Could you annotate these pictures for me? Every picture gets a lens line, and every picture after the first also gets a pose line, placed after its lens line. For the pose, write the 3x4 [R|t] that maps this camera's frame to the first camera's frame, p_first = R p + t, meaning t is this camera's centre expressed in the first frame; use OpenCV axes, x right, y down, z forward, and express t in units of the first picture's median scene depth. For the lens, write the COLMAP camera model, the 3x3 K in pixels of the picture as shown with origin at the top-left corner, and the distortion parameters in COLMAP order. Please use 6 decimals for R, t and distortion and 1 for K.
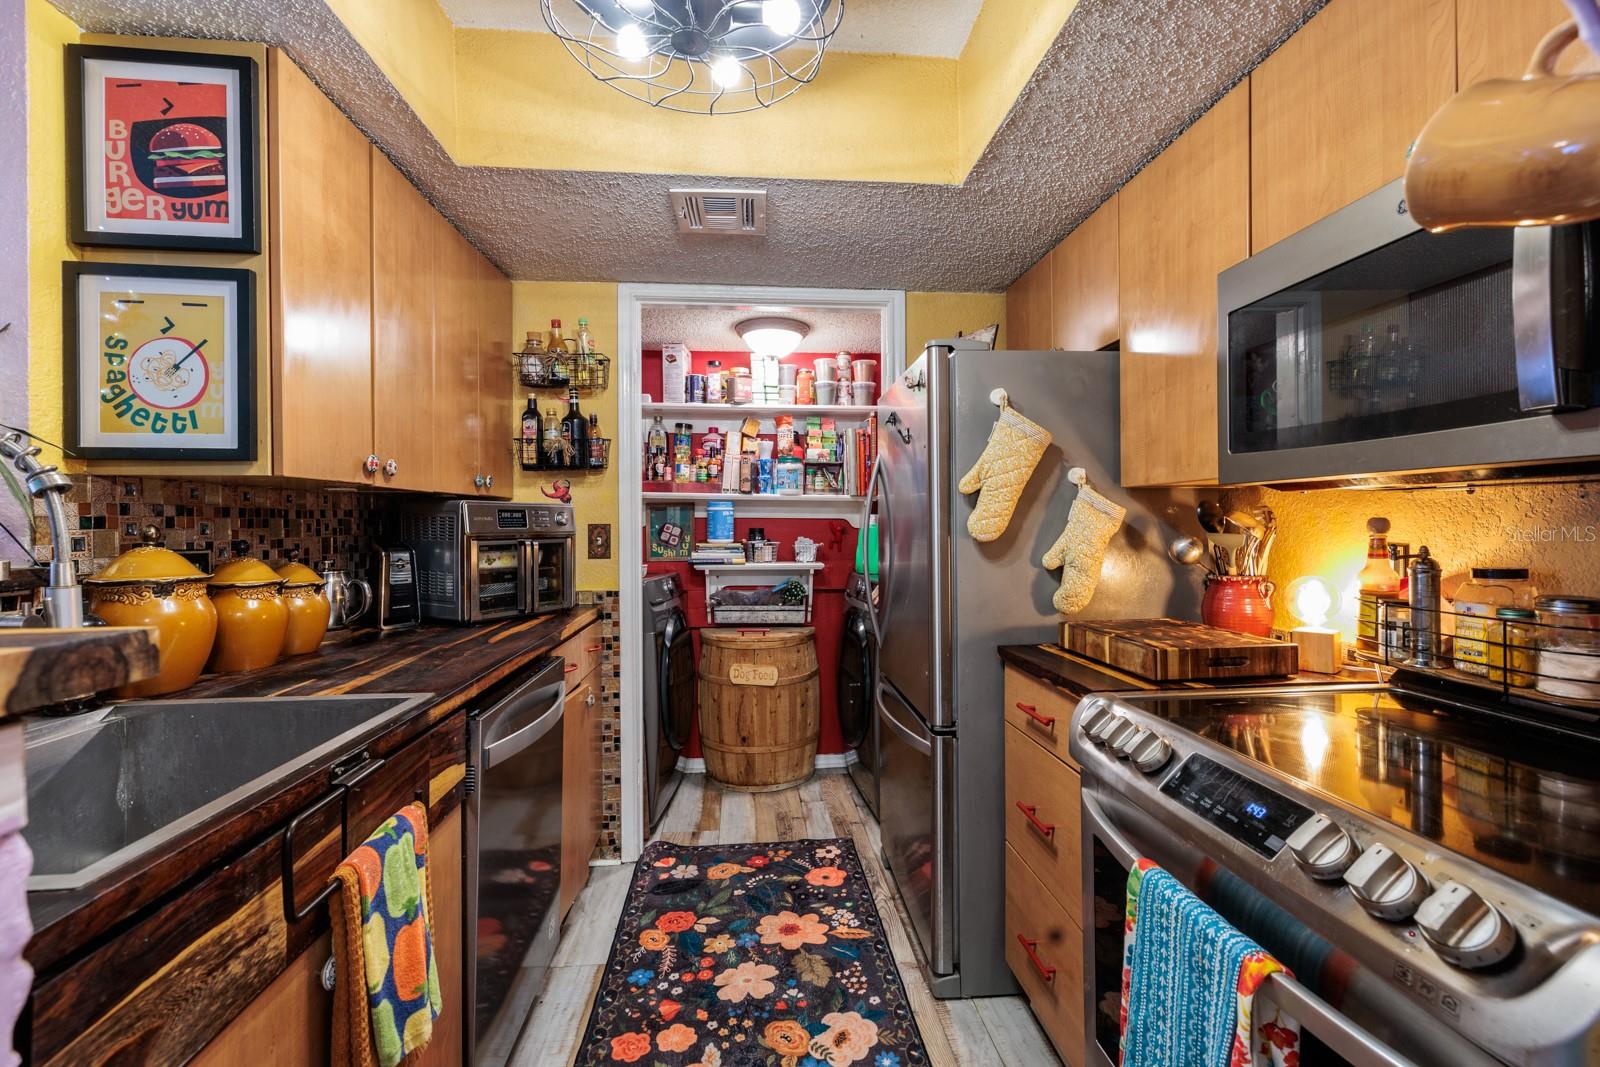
lens RADIAL K [[681.3, 0, 801.8], [0, 681.3, 537.4], [0, 0, 1]] dist [-0.001802, -0.000134]
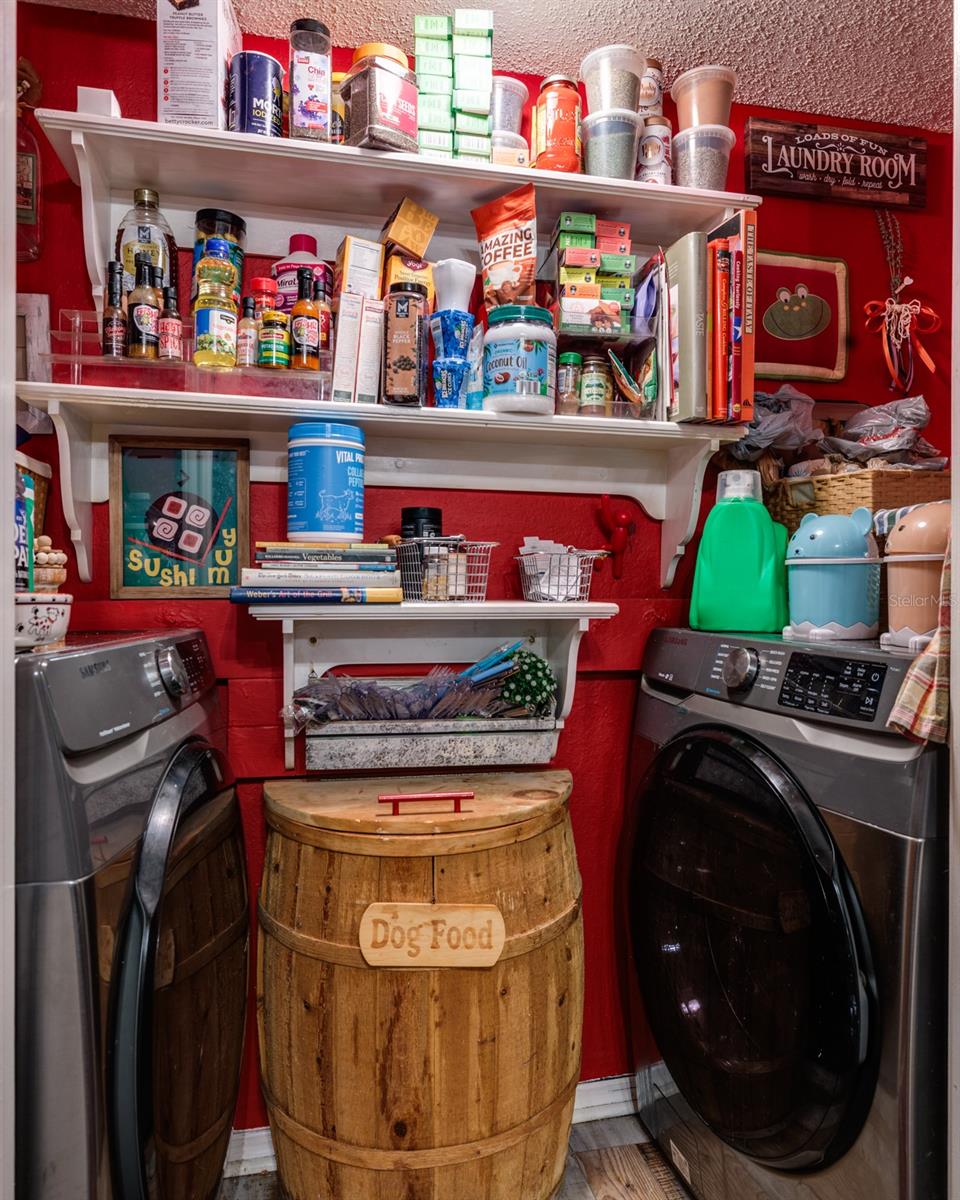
lens RADIAL K [[815.8, 0, 478.4], [0, 815.8, 591.5], [0, 0, 1]] dist [0.001079, -0.001881]
pose [[0.991958, 0.004674, 0.126482, -0.094398], [-0.004068, 0.999979, -0.005047, 0.034088], [-0.126503, 0.004492, 0.991956, 0.571650]]
